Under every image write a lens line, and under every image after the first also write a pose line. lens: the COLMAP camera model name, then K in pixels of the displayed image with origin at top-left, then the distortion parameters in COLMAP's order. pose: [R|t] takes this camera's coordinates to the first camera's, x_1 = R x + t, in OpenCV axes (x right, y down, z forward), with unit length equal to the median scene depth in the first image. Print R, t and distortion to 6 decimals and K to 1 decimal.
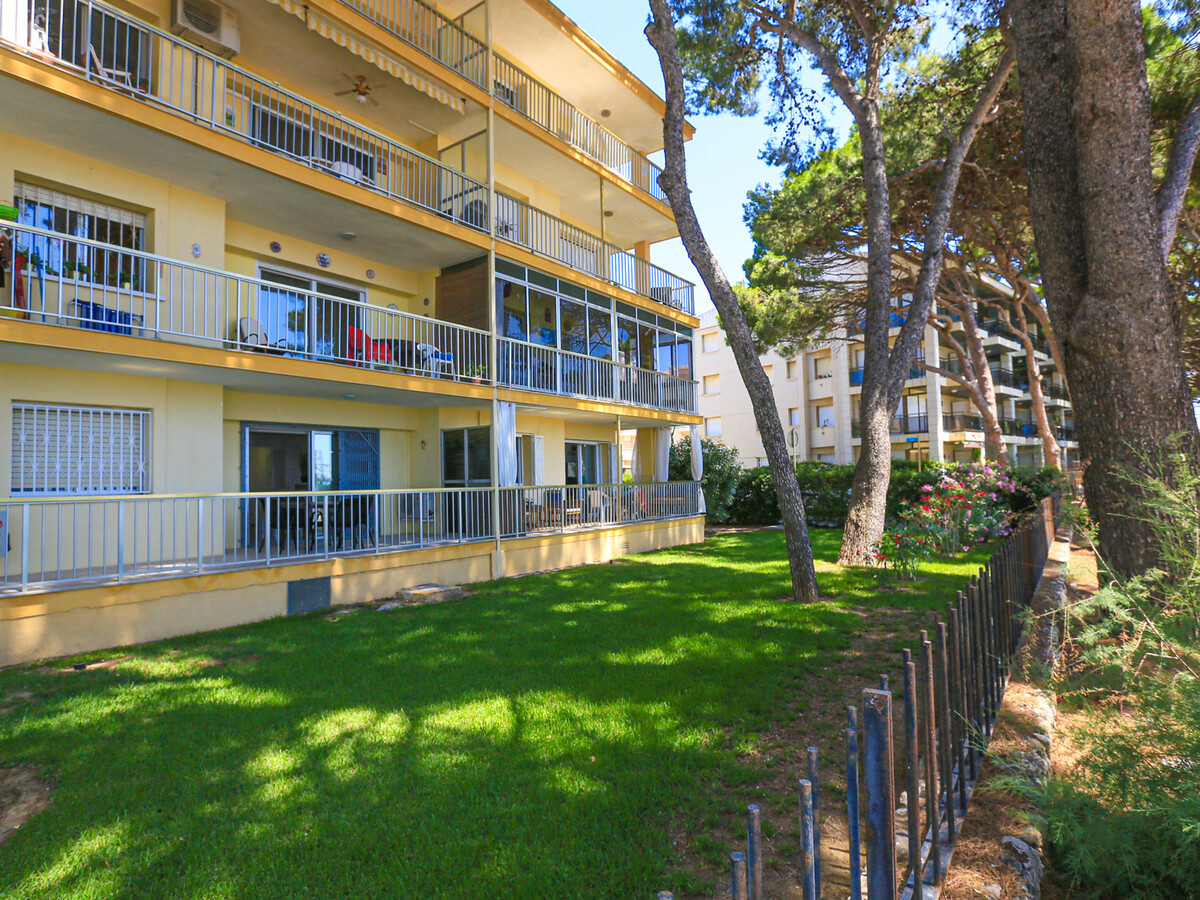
lens RADIAL K [[664.8, 0, 600.0], [0, 664.8, 450.0], [0, 0, 1]] dist [-0.079259, 0.065757]
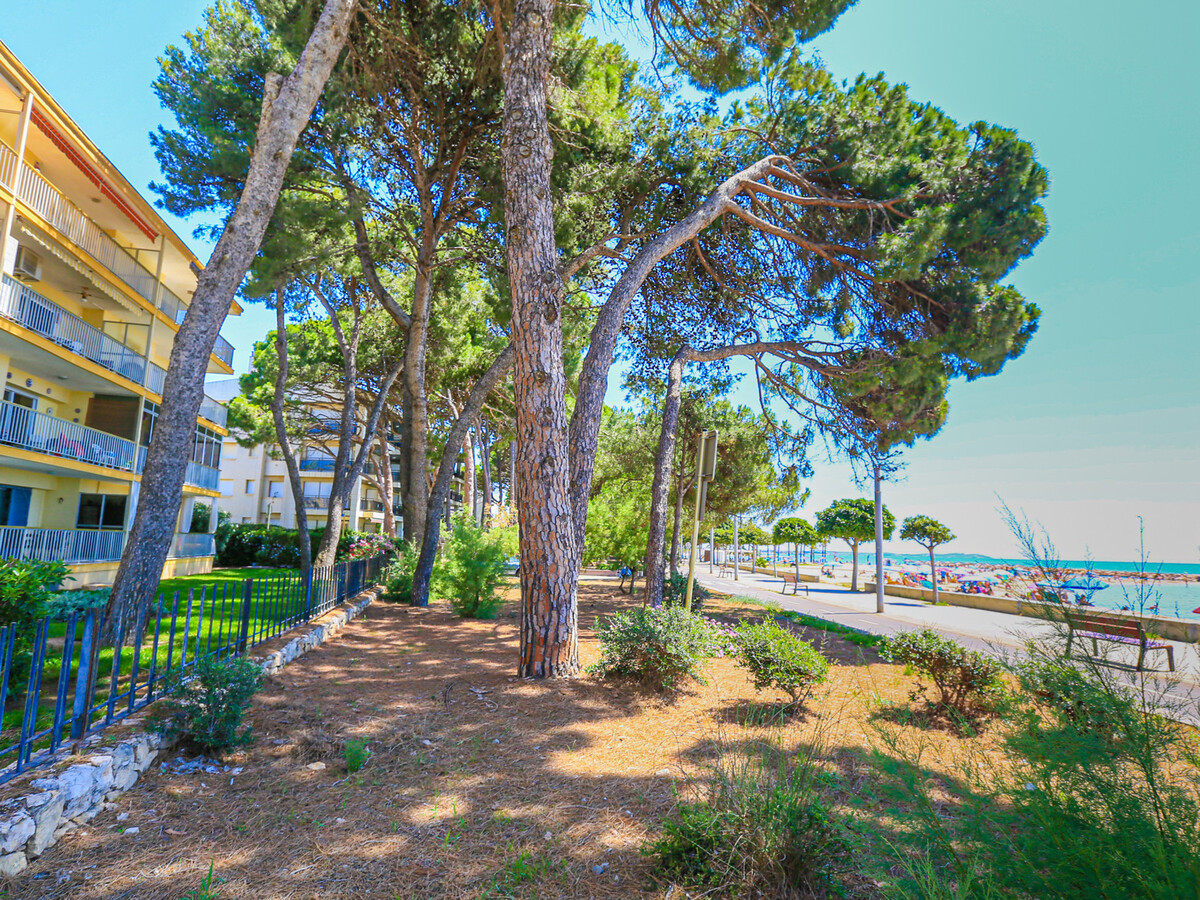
lens RADIAL K [[658.1, 0, 597.5], [0, 658.1, 453.6], [0, 0, 1]] dist [-0.057309, 0.027608]
pose [[0.660701, 0.148333, 0.735848, -0.430075], [-0.081216, 0.988653, -0.126371, -0.022546], [-0.746243, 0.023731, 0.665251, -0.742527]]
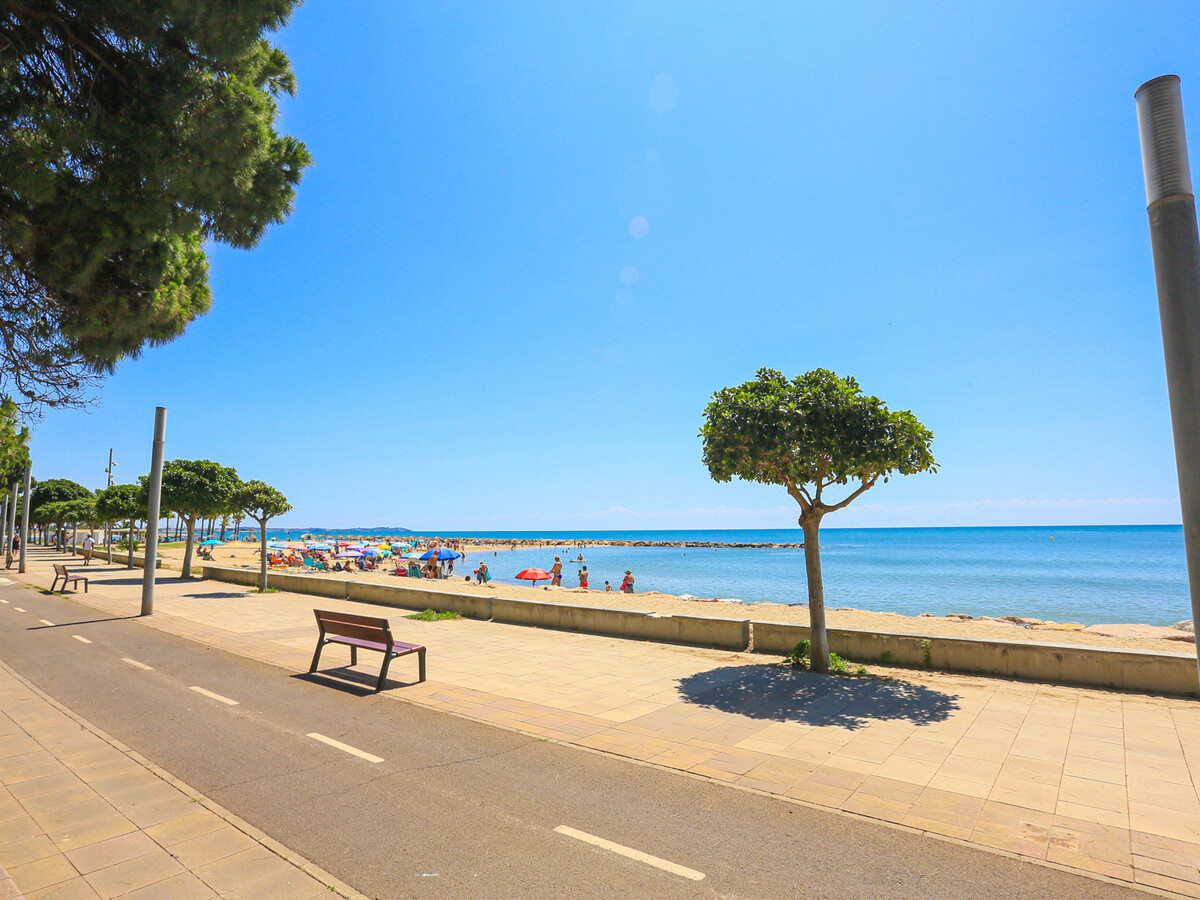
lens RADIAL K [[658.1, 0, 597.5], [0, 658.1, 453.6], [0, 0, 1]] dist [-0.057309, 0.027608]
pose [[-0.094533, 0.138804, 0.985798, -0.043142], [-0.041128, 0.988842, -0.143176, -0.036478], [-0.994672, -0.054079, -0.087770, -0.820420]]
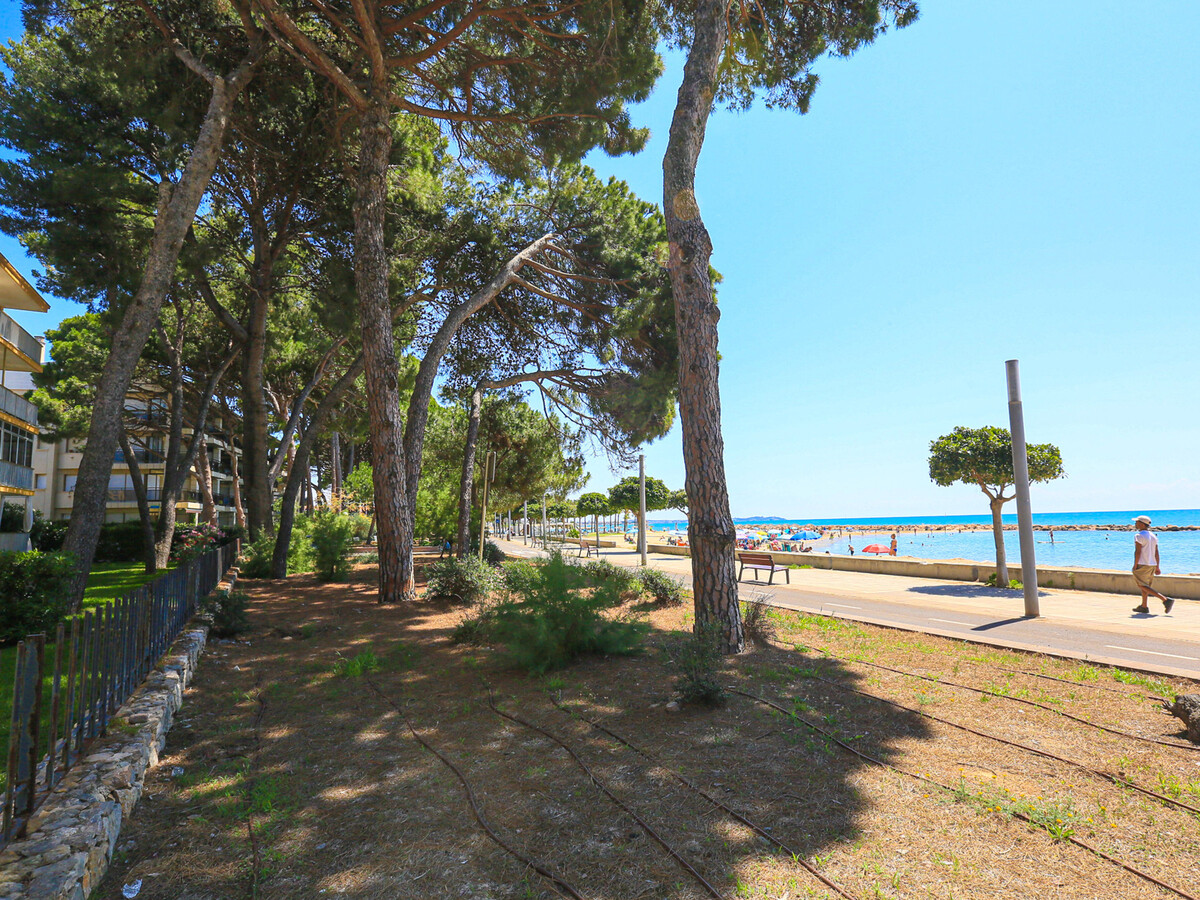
lens RADIAL K [[658.1, 0, 597.5], [0, 658.1, 453.6], [0, 0, 1]] dist [-0.057309, 0.027608]
pose [[0.442485, 0.108711, 0.890162, -0.668534], [-0.032298, 0.993913, -0.105327, -0.023698], [-0.896194, 0.017855, 0.443302, -0.945160]]
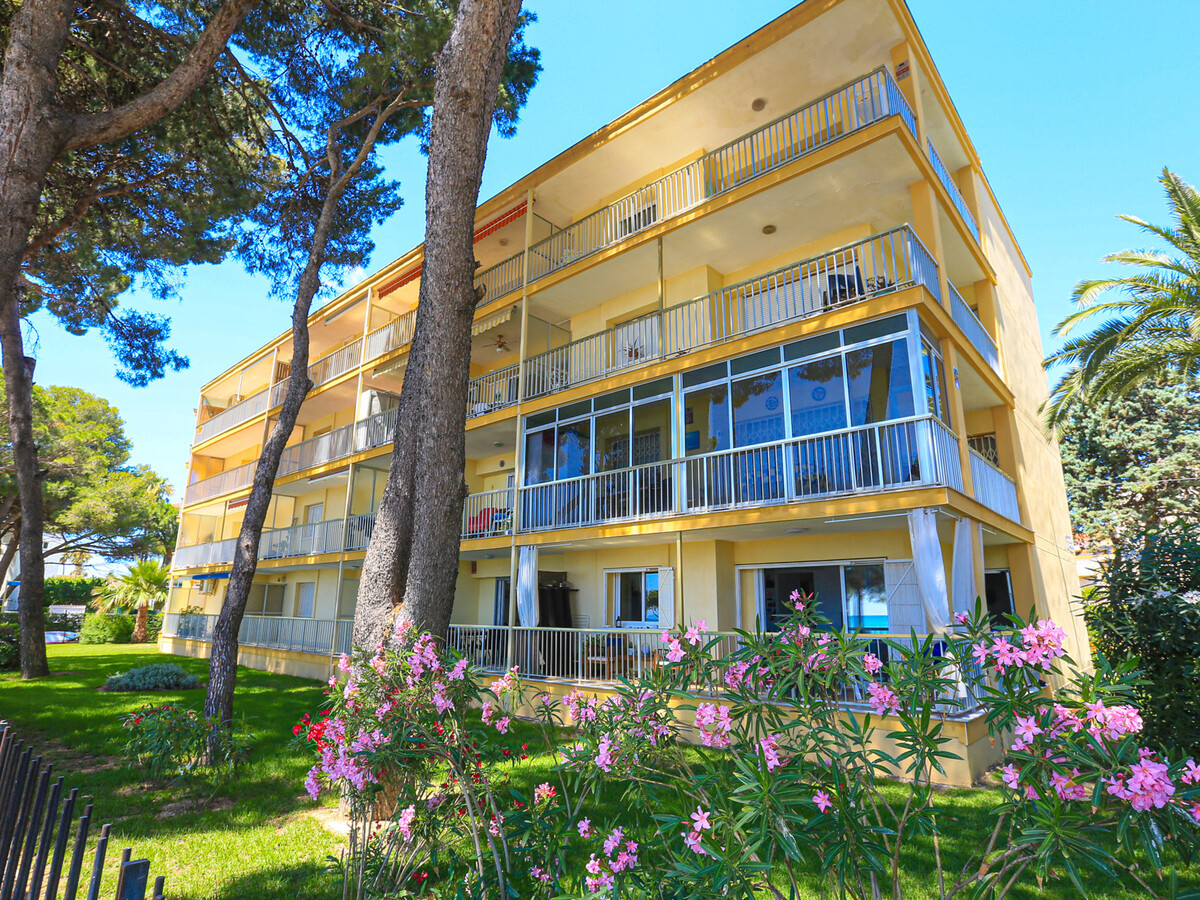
lens RADIAL K [[658.1, 0, 597.5], [0, 658.1, 453.6], [0, 0, 1]] dist [-0.057309, 0.027608]
pose [[-0.107018, -0.215566, -0.970607, 0.654413], [0.039286, 0.974534, -0.220770, 0.015420], [0.993481, -0.061757, -0.095824, 0.882184]]
